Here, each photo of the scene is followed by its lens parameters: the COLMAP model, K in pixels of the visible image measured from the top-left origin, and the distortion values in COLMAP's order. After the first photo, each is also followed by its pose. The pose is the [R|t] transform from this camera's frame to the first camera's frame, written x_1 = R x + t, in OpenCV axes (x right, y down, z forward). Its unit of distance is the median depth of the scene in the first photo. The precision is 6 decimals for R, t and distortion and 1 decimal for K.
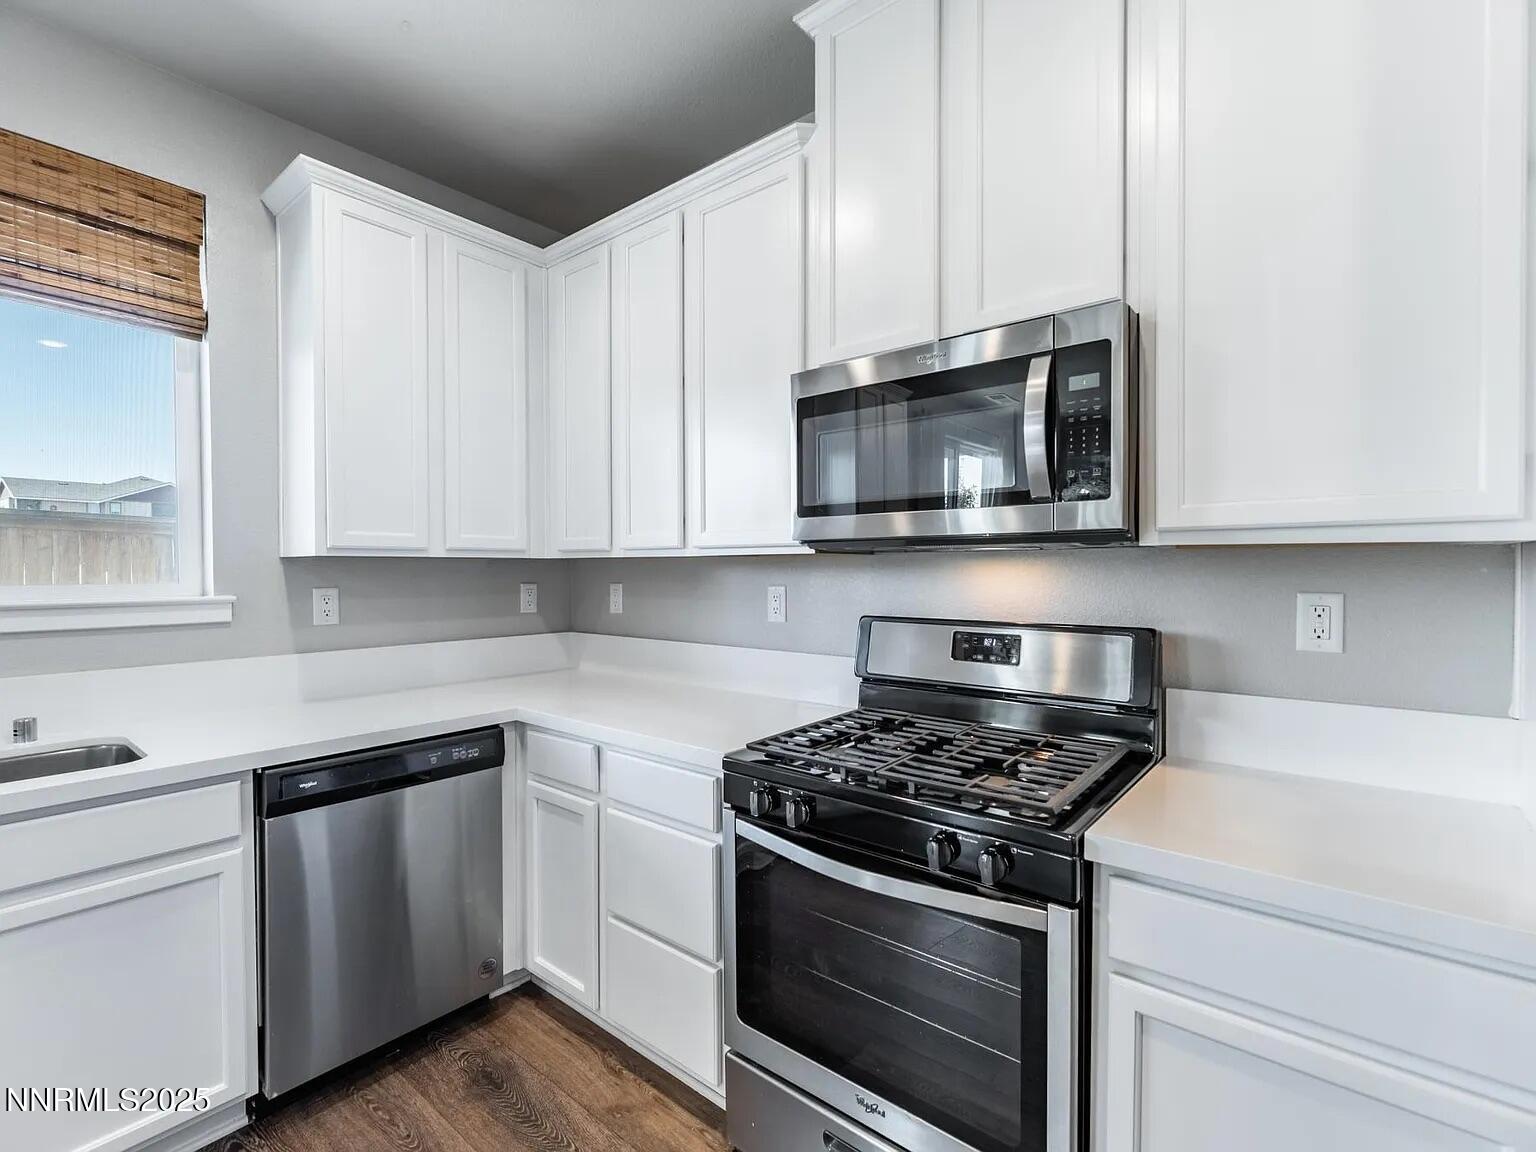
lens RADIAL K [[702.1, 0, 766.5], [0, 702.1, 577.6], [0, 0, 1]] dist [0.001685, -0.000441]
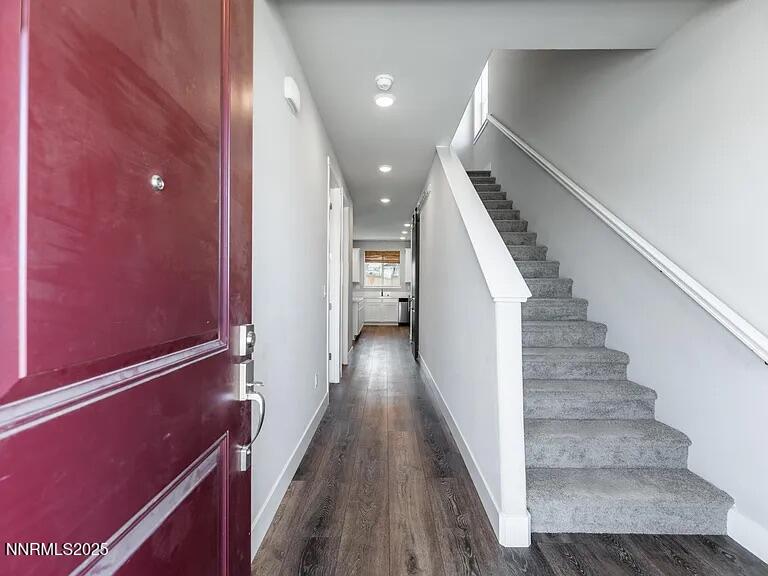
lens RADIAL K [[351.1, 0, 383.2], [0, 351.1, 286.8], [0, 0, 1]] dist [0.001685, -0.000441]
pose [[0.632749, 0.002780, -0.774352, 3.767137], [-0.009757, 0.999943, -0.004383, 0.072634], [0.774295, 0.010329, 0.632740, -3.075294]]
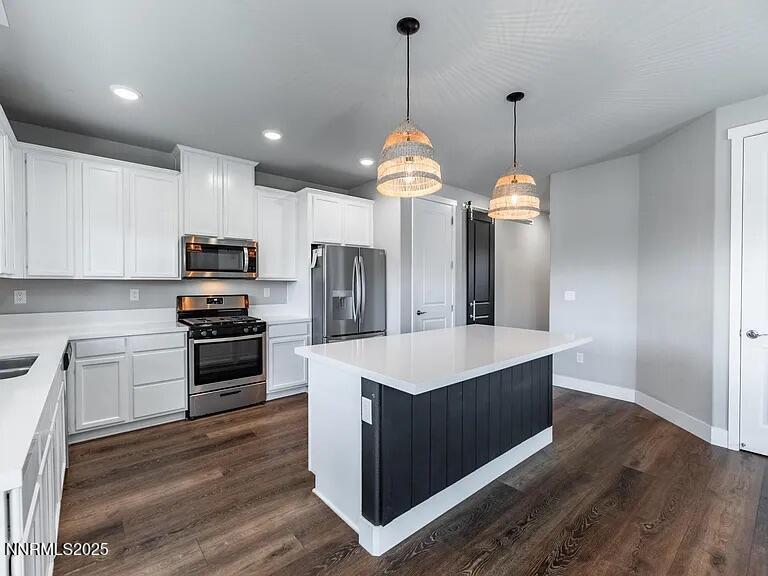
lens RADIAL K [[351.1, 0, 385.3], [0, 351.1, 287.9], [0, 0, 1]] dist [0.001685, -0.000441]
pose [[0.166080, -0.006240, 0.986093, -1.619808], [0.014540, 0.999887, 0.003878, 0.019863], [-0.986005, 0.013694, 0.166152, -0.443276]]
